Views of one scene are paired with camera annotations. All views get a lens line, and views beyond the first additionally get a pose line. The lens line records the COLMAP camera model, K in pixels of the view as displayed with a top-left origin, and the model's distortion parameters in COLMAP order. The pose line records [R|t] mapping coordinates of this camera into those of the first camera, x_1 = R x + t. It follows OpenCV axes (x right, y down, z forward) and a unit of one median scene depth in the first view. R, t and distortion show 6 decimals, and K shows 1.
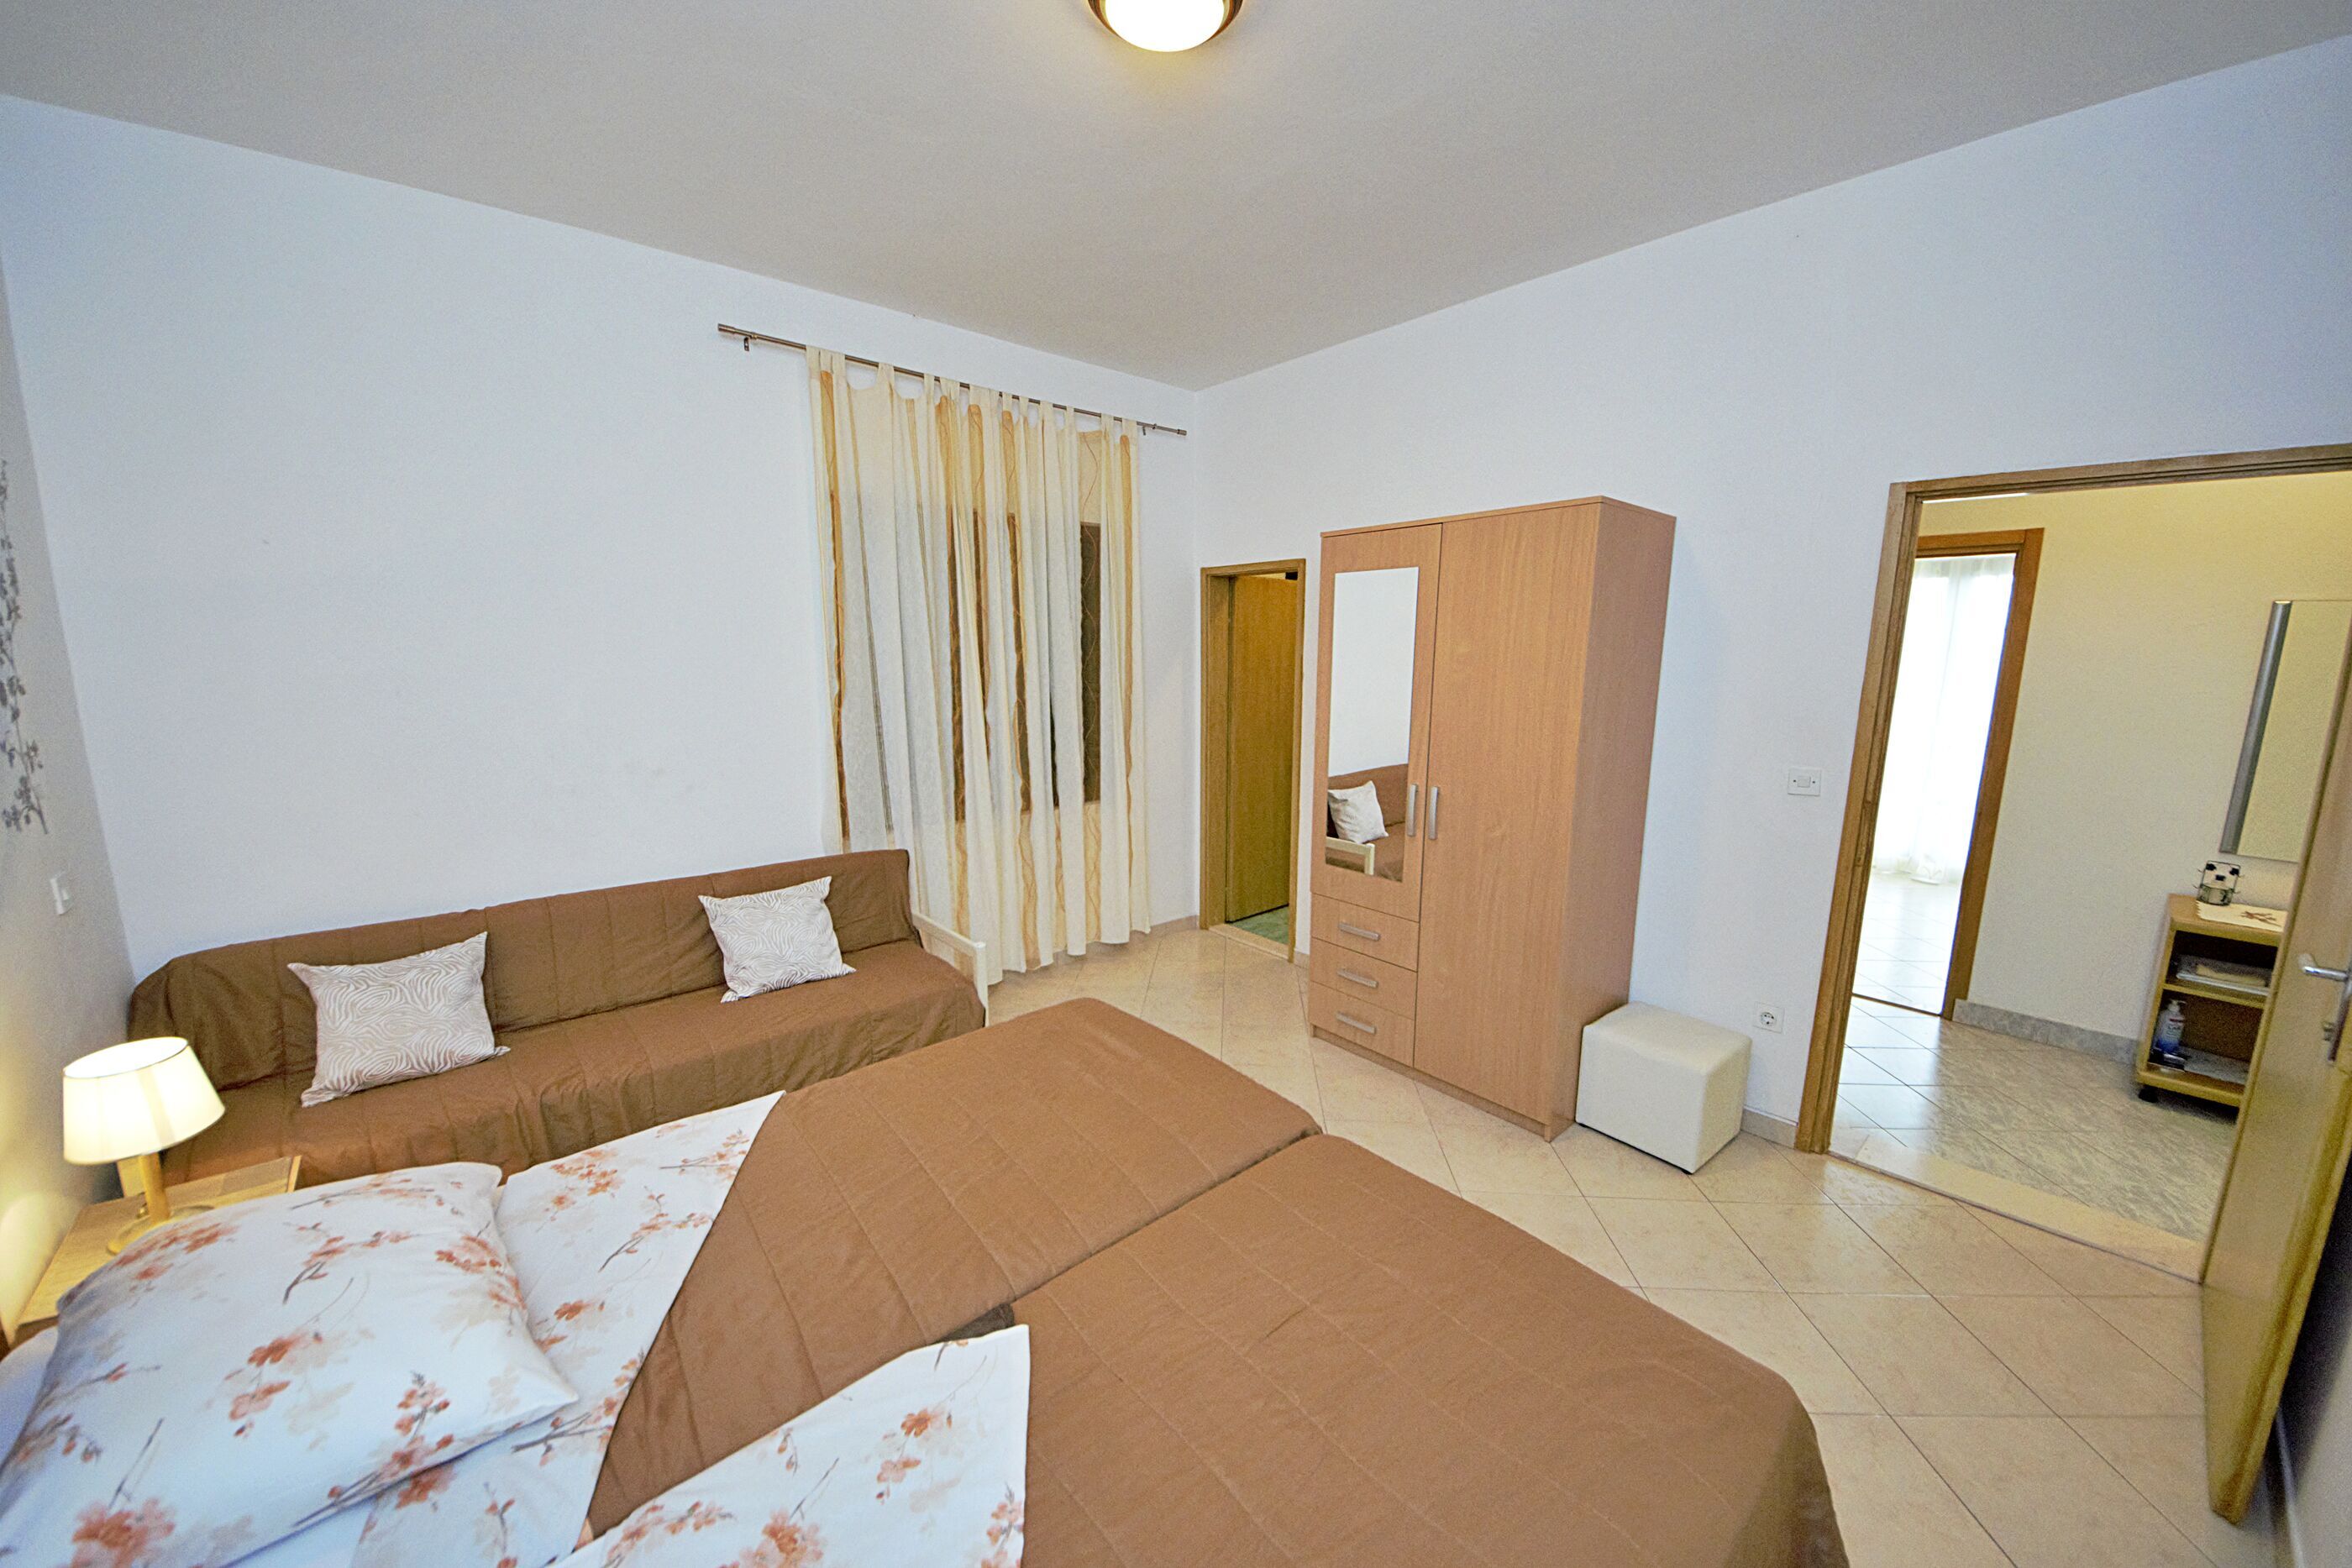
lens RADIAL K [[869.0, 0, 1207.2], [0, 869.0, 795.3], [0, 0, 1]] dist [0.030979, -0.014102]
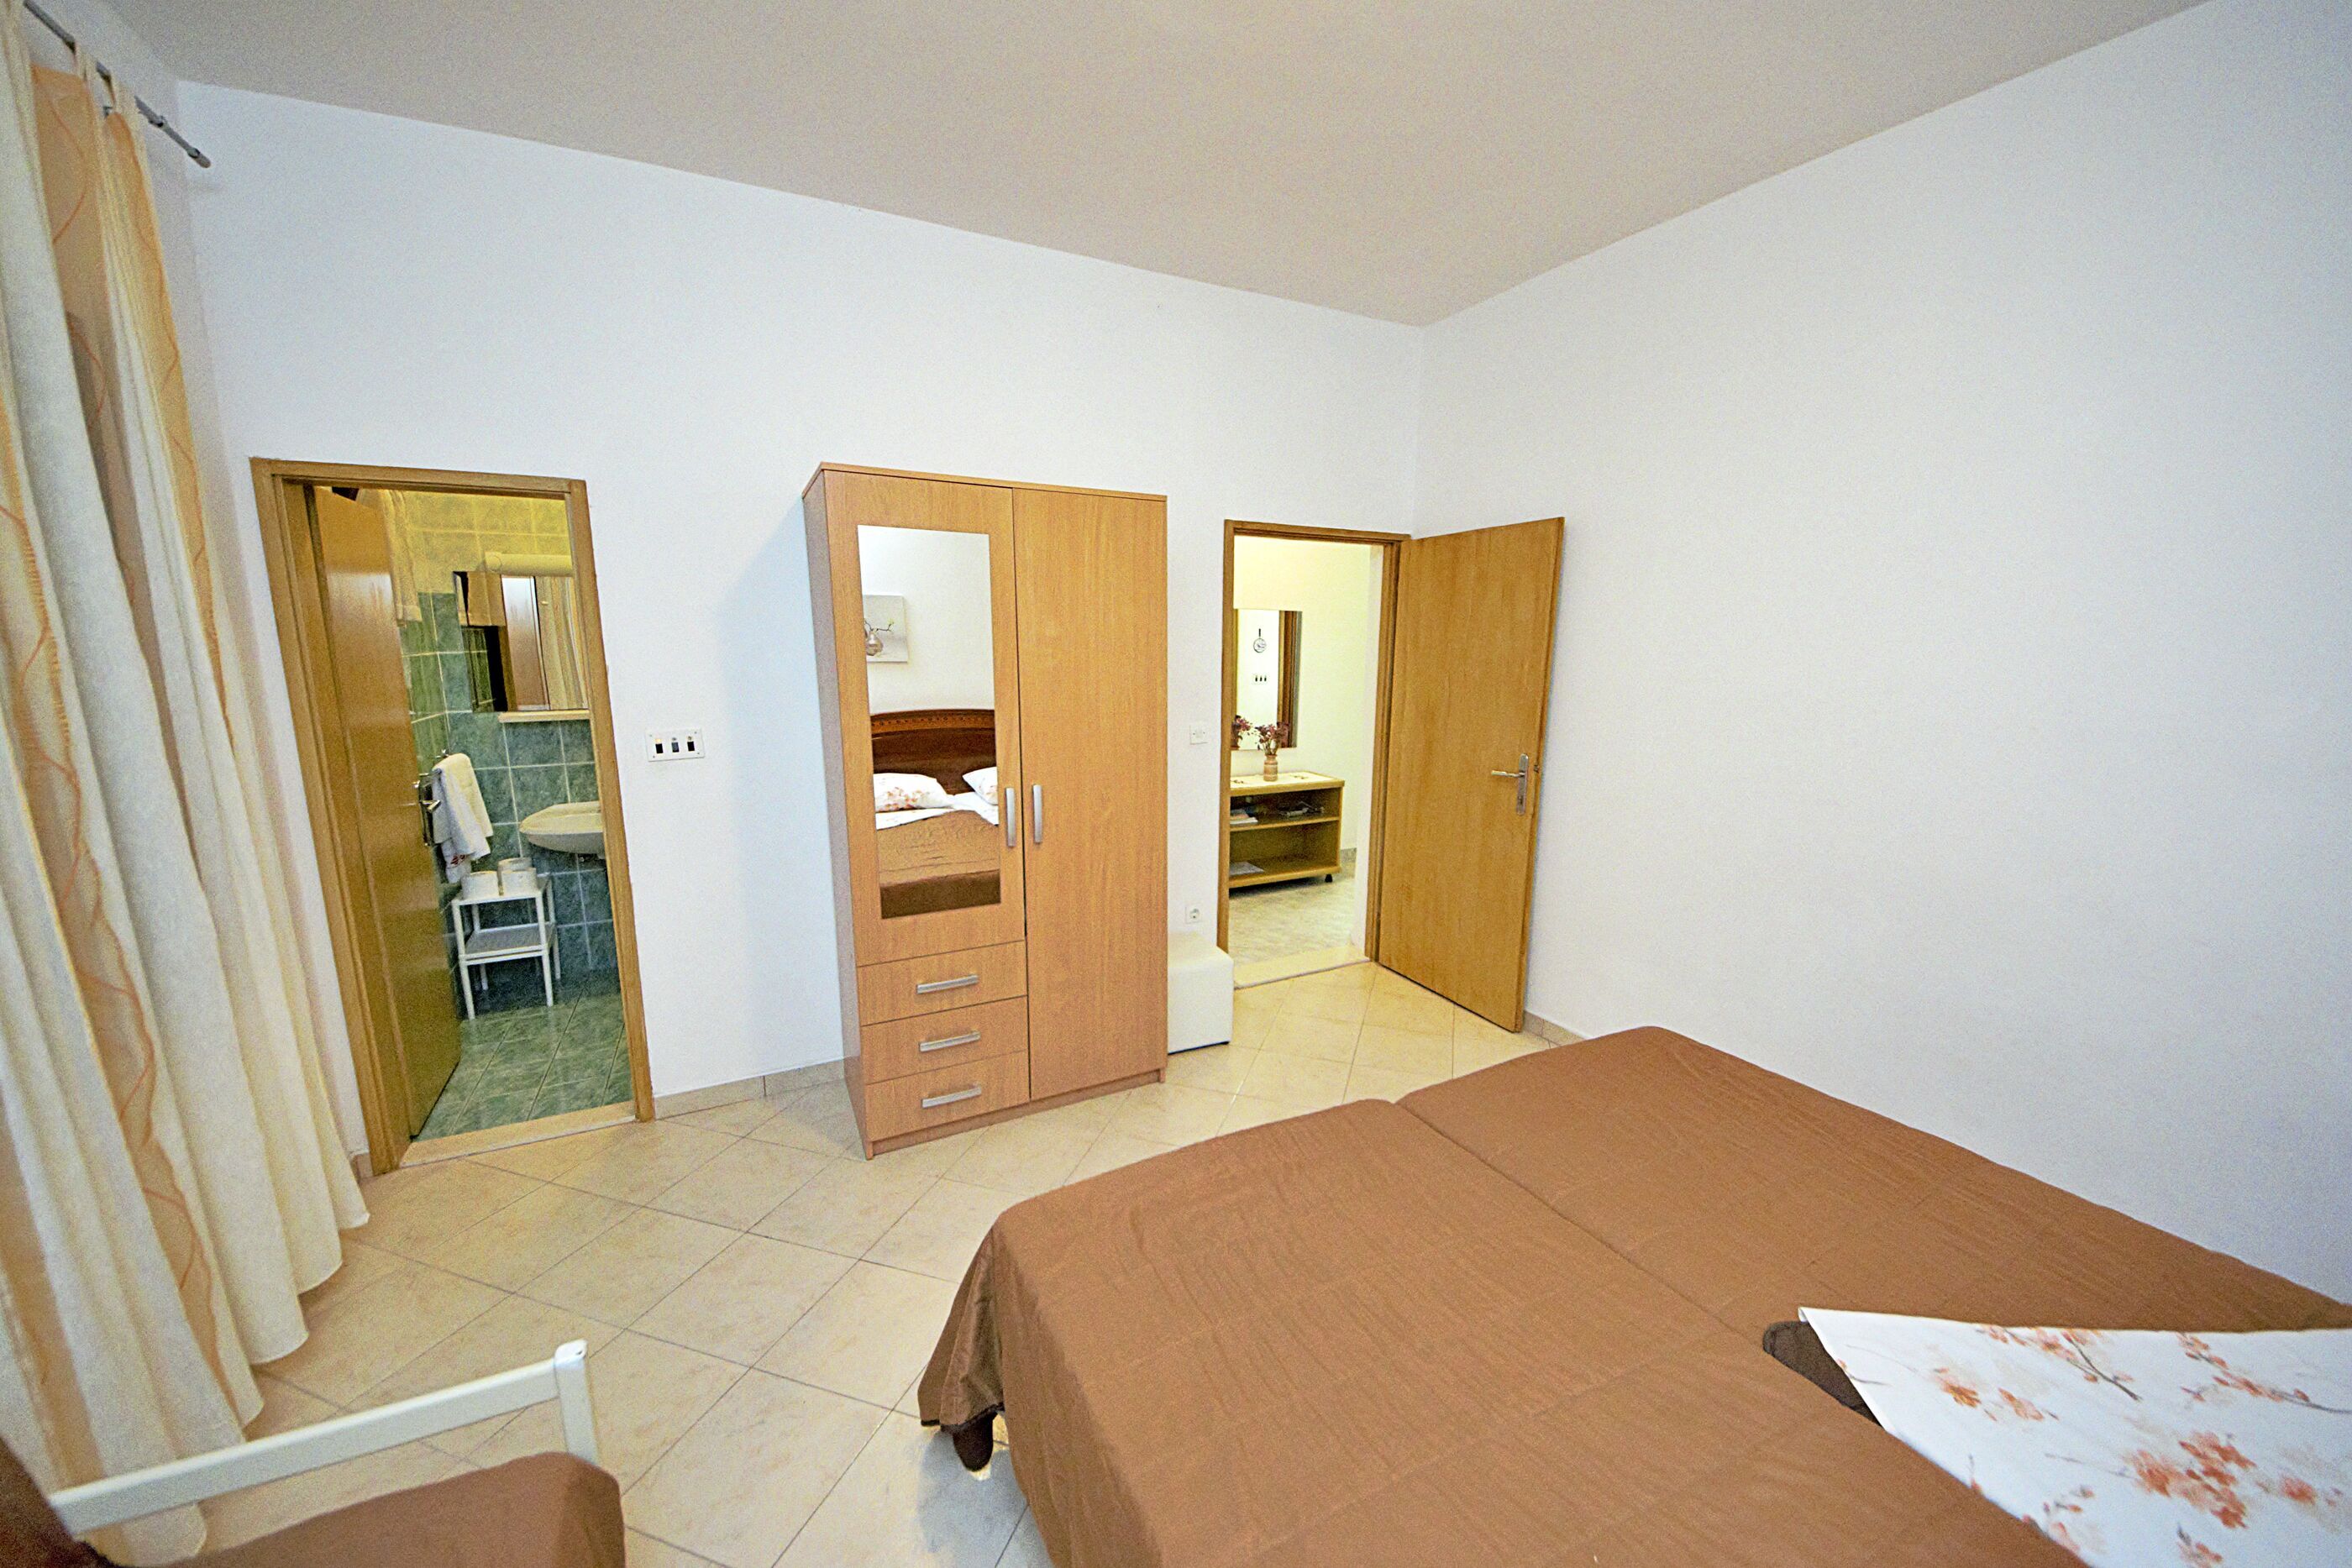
lens RADIAL K [[869.0, 0, 1207.2], [0, 869.0, 795.3], [0, 0, 1]] dist [0.030979, -0.014102]
pose [[0.242255, -0.174462, 0.954398, -0.576678], [0.159539, 0.977472, 0.138184, -0.099474], [-0.957006, 0.118788, 0.264632, 0.613852]]
